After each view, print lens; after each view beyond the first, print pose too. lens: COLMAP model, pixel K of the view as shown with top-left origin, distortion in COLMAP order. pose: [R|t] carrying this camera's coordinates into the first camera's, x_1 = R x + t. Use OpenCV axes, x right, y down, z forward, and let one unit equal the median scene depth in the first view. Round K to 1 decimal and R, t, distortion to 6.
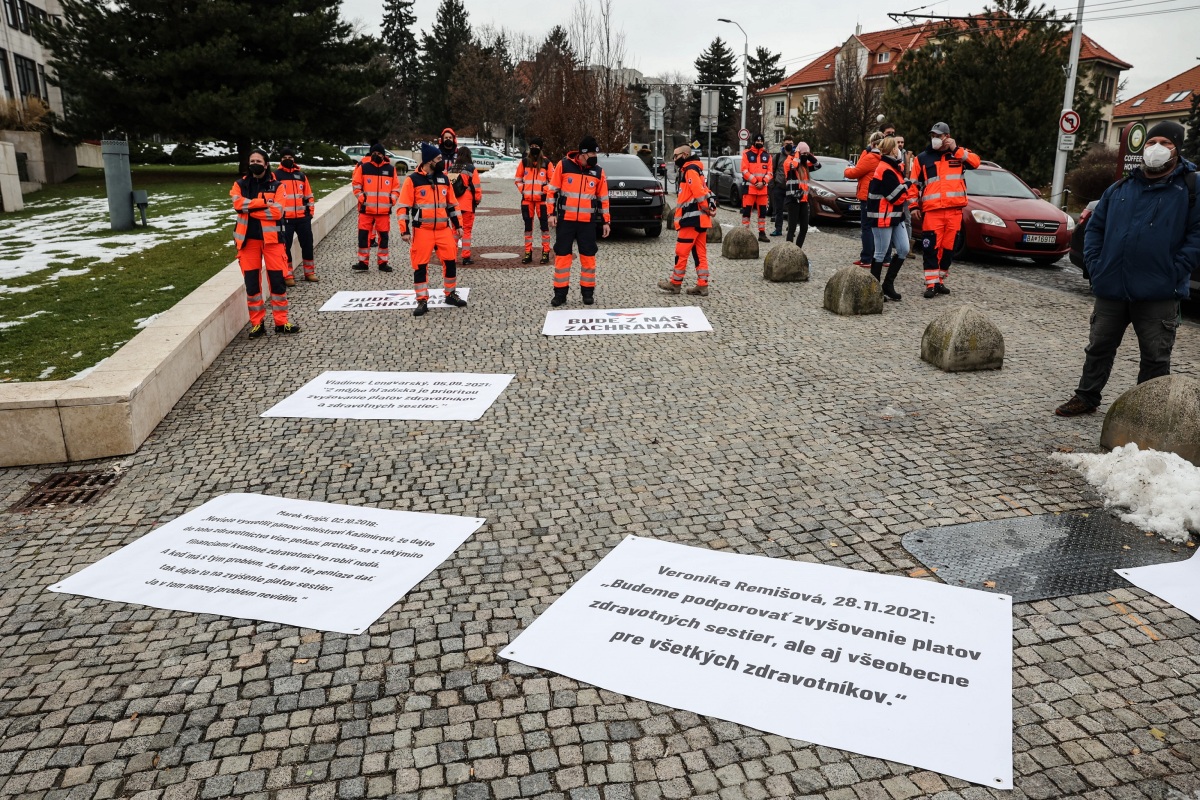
lens RADIAL K [[831.0, 0, 585.5], [0, 831.0, 397.5], [0, 0, 1]] dist [-0.104257, 0.081695]
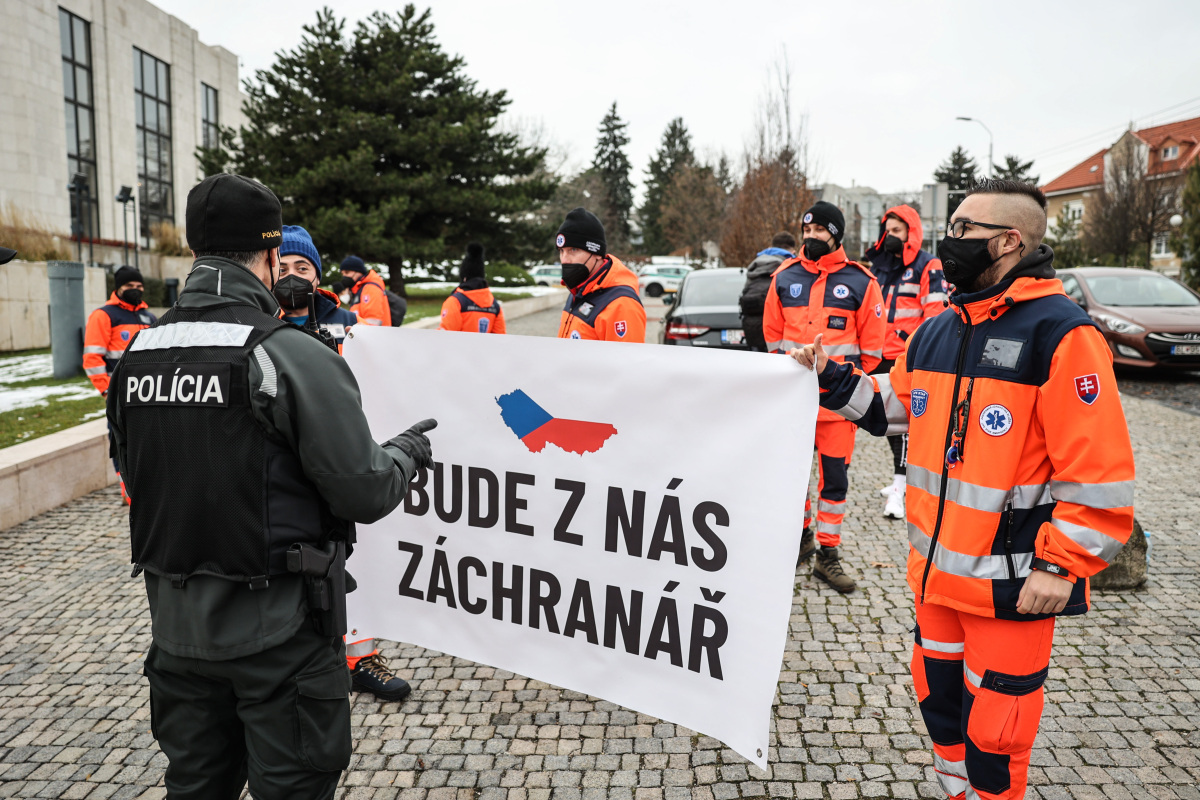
lens RADIAL K [[831.0, 0, 585.5], [0, 831.0, 397.5], [0, 0, 1]] dist [-0.104257, 0.081695]
pose [[0.961968, 0.022149, -0.272263, 0.015858], [-0.060052, 0.989471, -0.131681, -0.020924], [0.266480, 0.143023, 0.953170, 0.073283]]
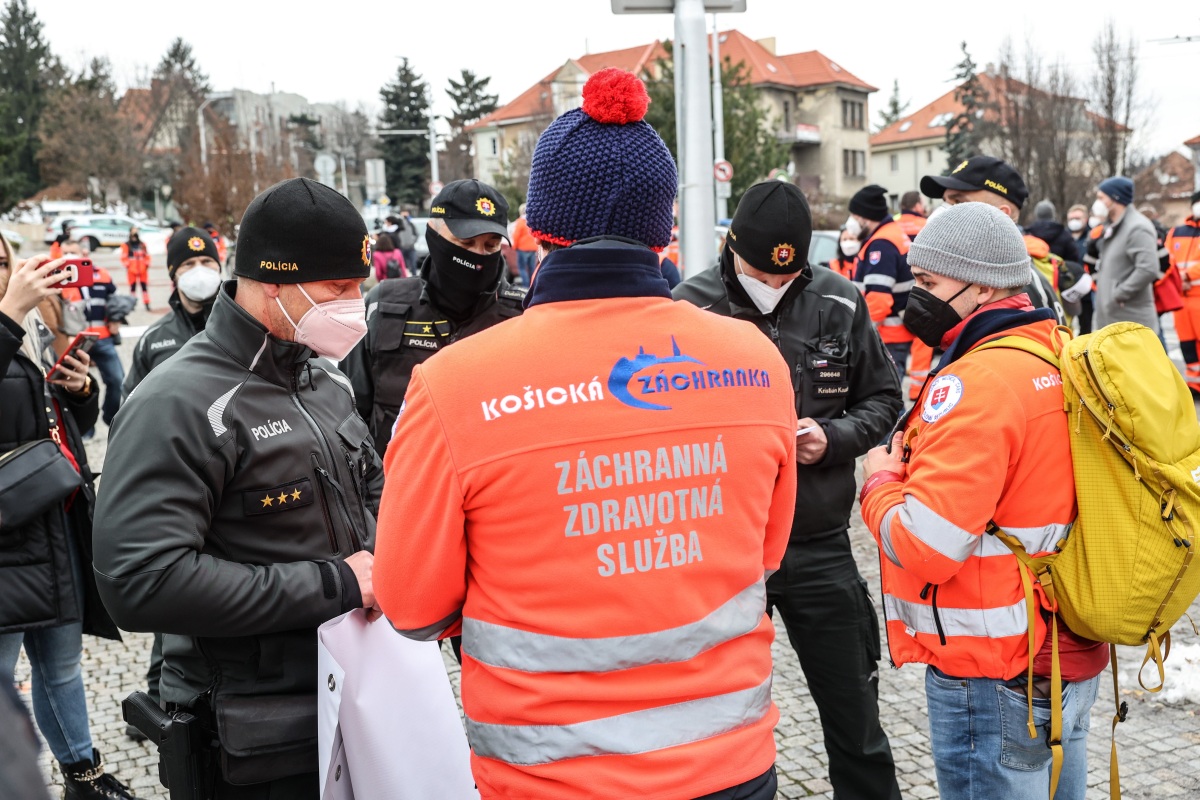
lens RADIAL K [[1272.8, 0, 600.0], [0, 1272.8, 400.0], [0, 0, 1]] dist [0.002666, 0.024958]
pose [[0.959897, -0.078650, 0.269093, -0.010130], [0.114541, 0.986099, -0.120372, 0.046241], [-0.255885, 0.146367, 0.955562, -0.171818]]
